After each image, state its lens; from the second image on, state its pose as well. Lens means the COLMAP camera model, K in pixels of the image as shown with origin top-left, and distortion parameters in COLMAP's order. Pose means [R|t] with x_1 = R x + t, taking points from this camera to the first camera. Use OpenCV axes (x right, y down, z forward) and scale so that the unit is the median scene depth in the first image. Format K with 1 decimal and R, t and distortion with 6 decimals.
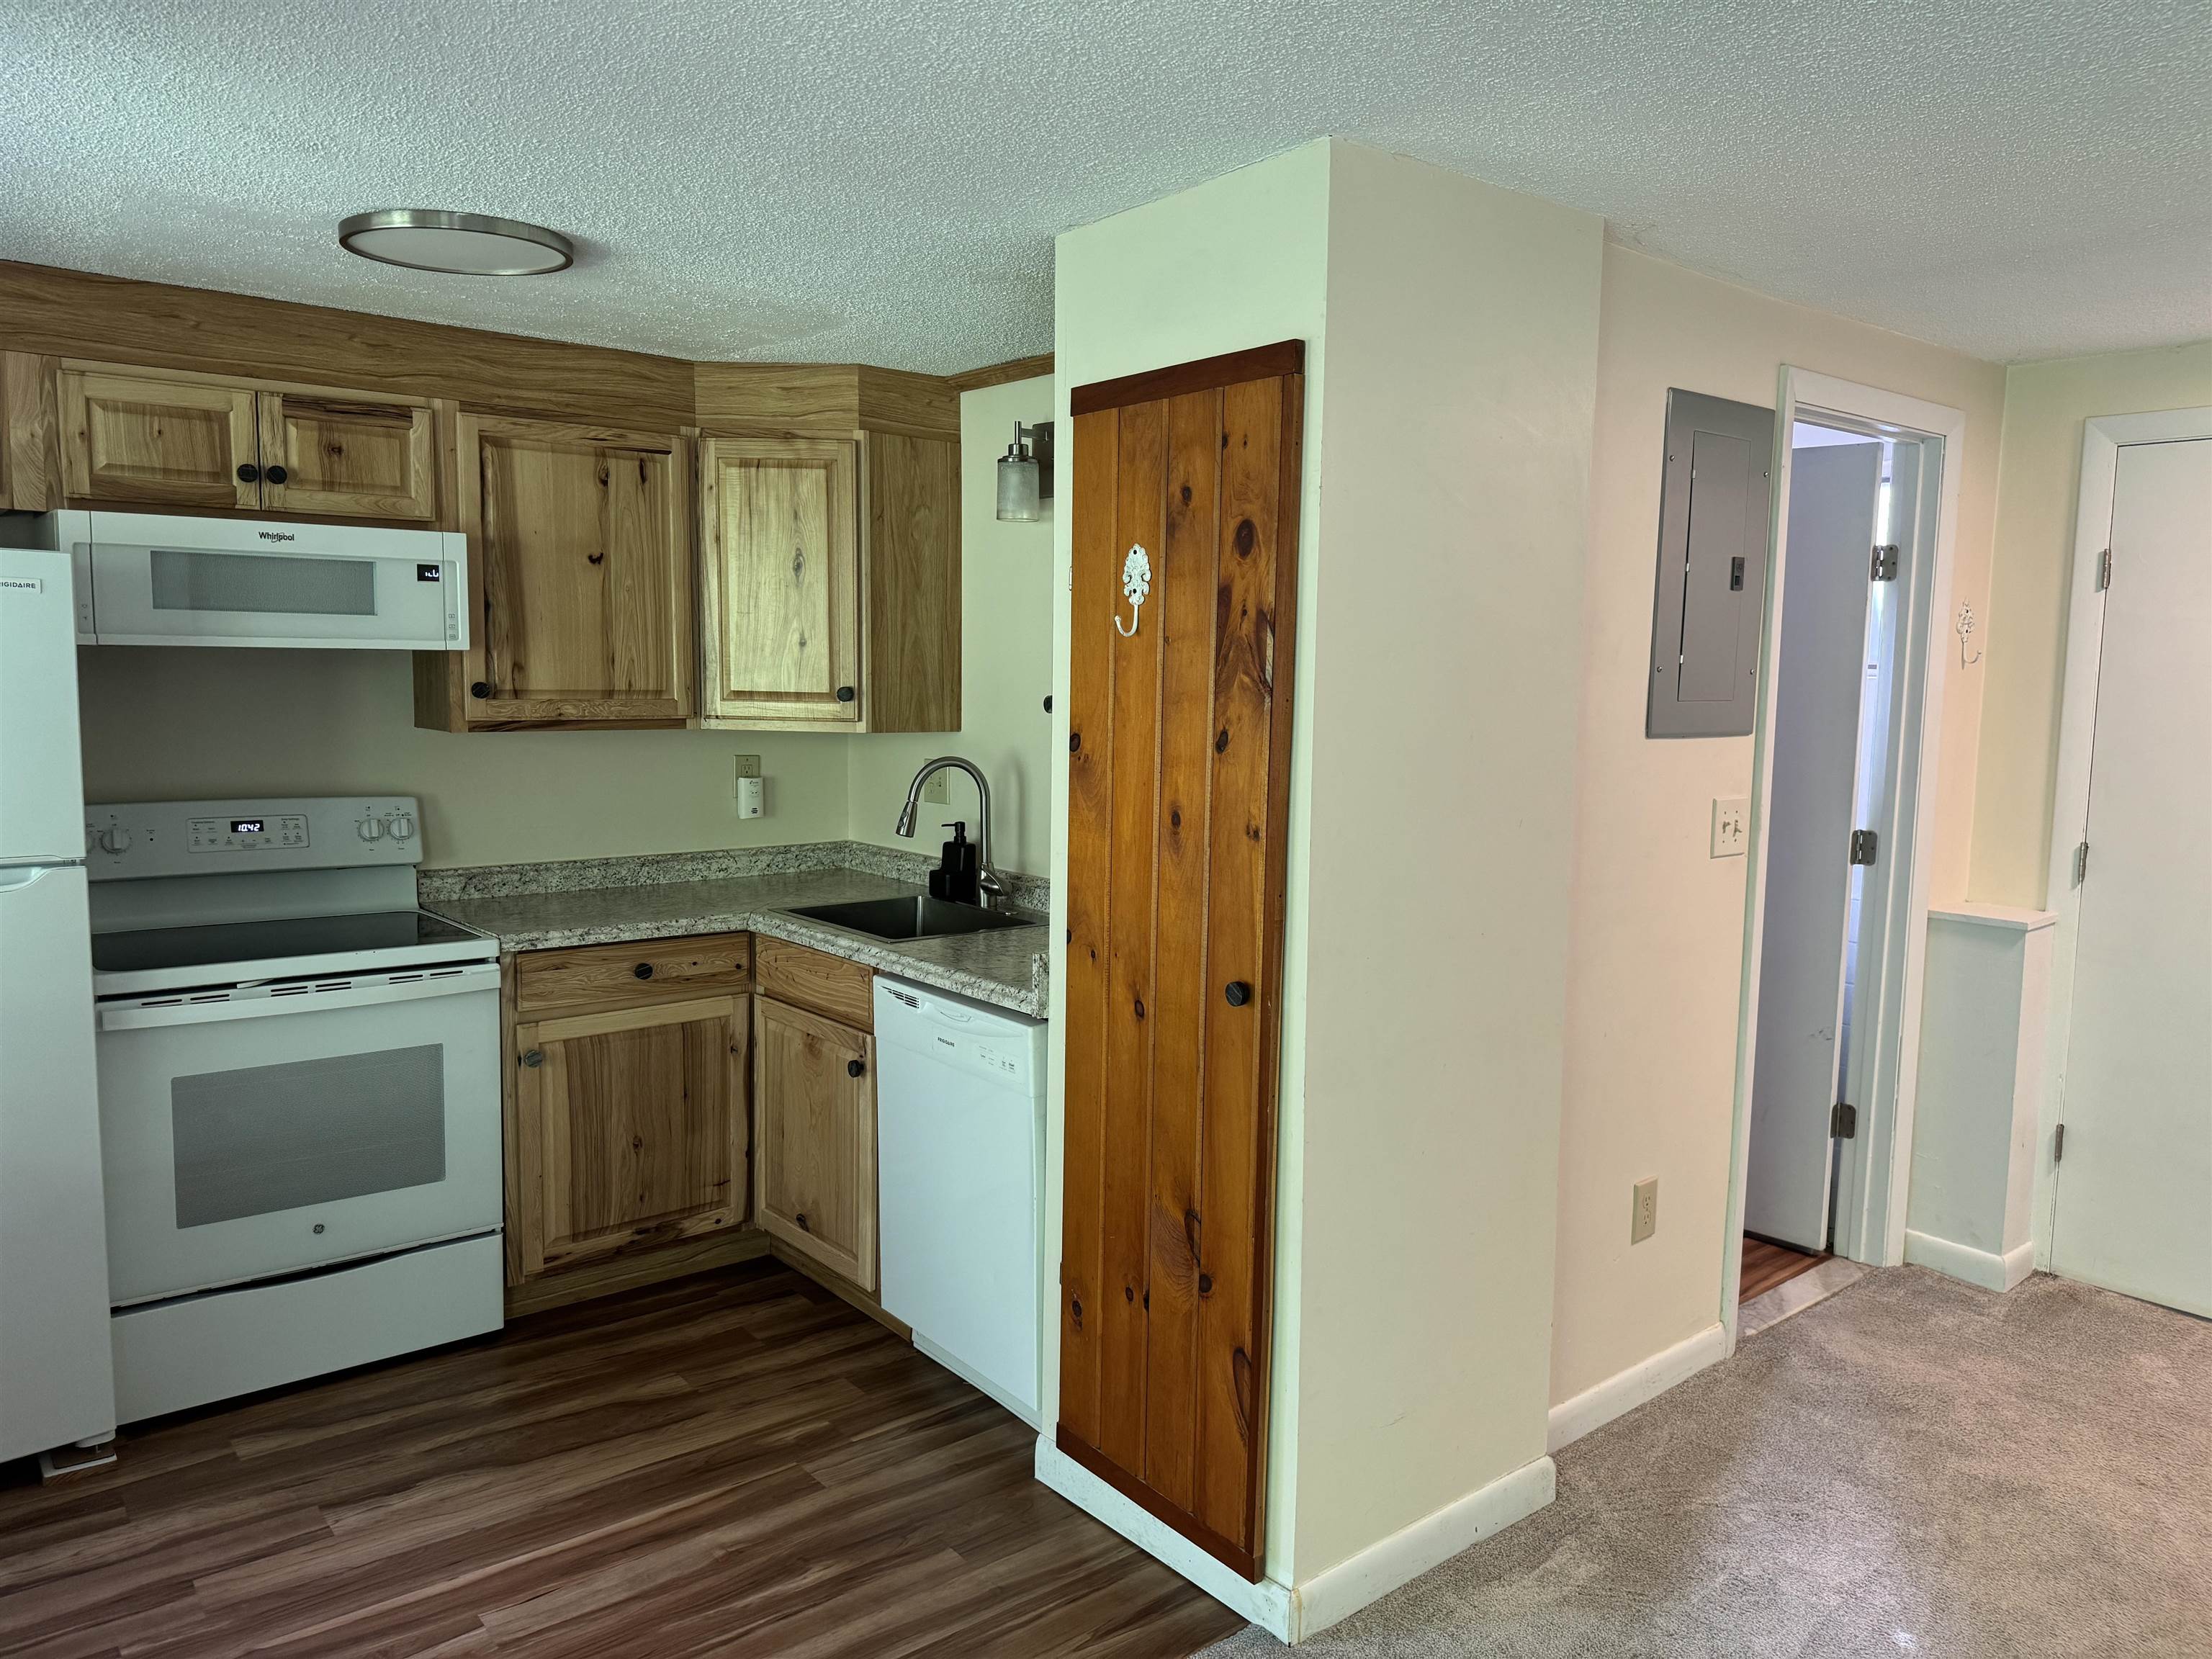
lens RADIAL K [[1577.8, 0, 1152.7], [0, 1577.8, 824.3], [0, 0, 1]] dist [0.024436, -0.031654]
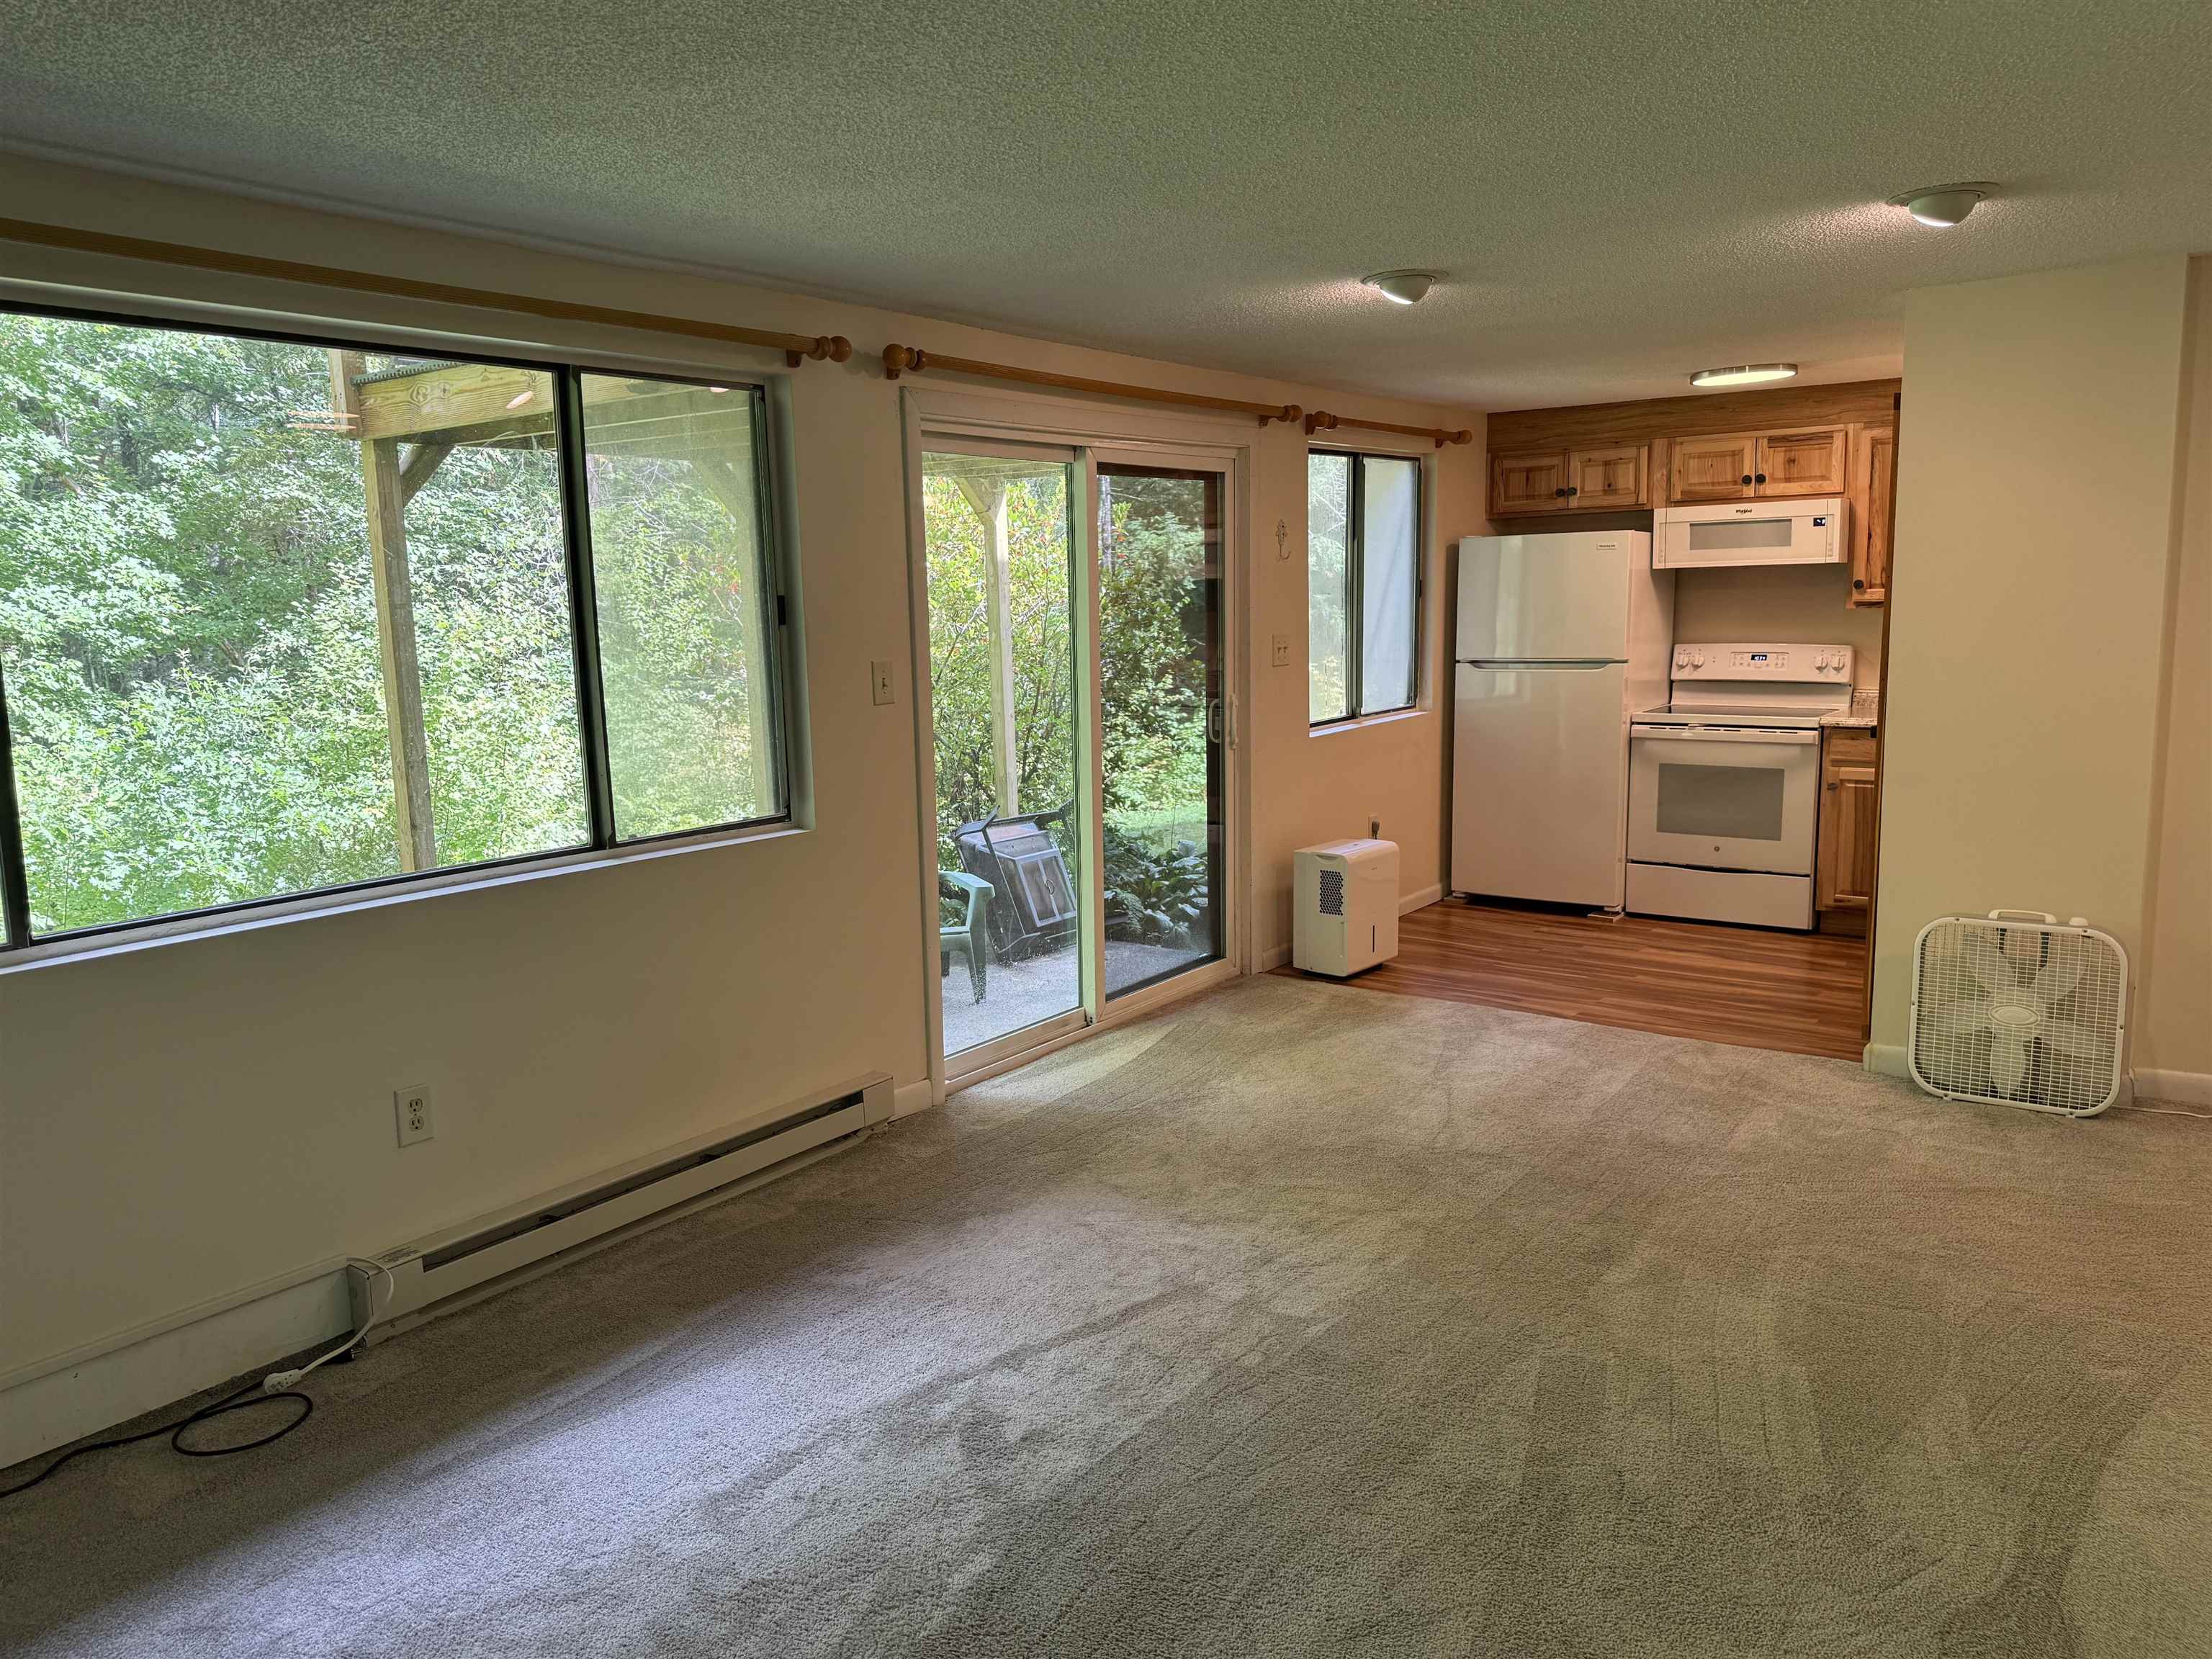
lens RADIAL K [[1567.6, 0, 1106.0], [0, 1567.6, 829.5], [0, 0, 1]] dist [0.064428, -0.080040]
pose [[0.241363, 0.125221, -0.962322, 0.383852], [-0.072336, 0.991203, 0.110836, 0.018052], [0.967735, 0.042859, 0.248298, -0.087352]]
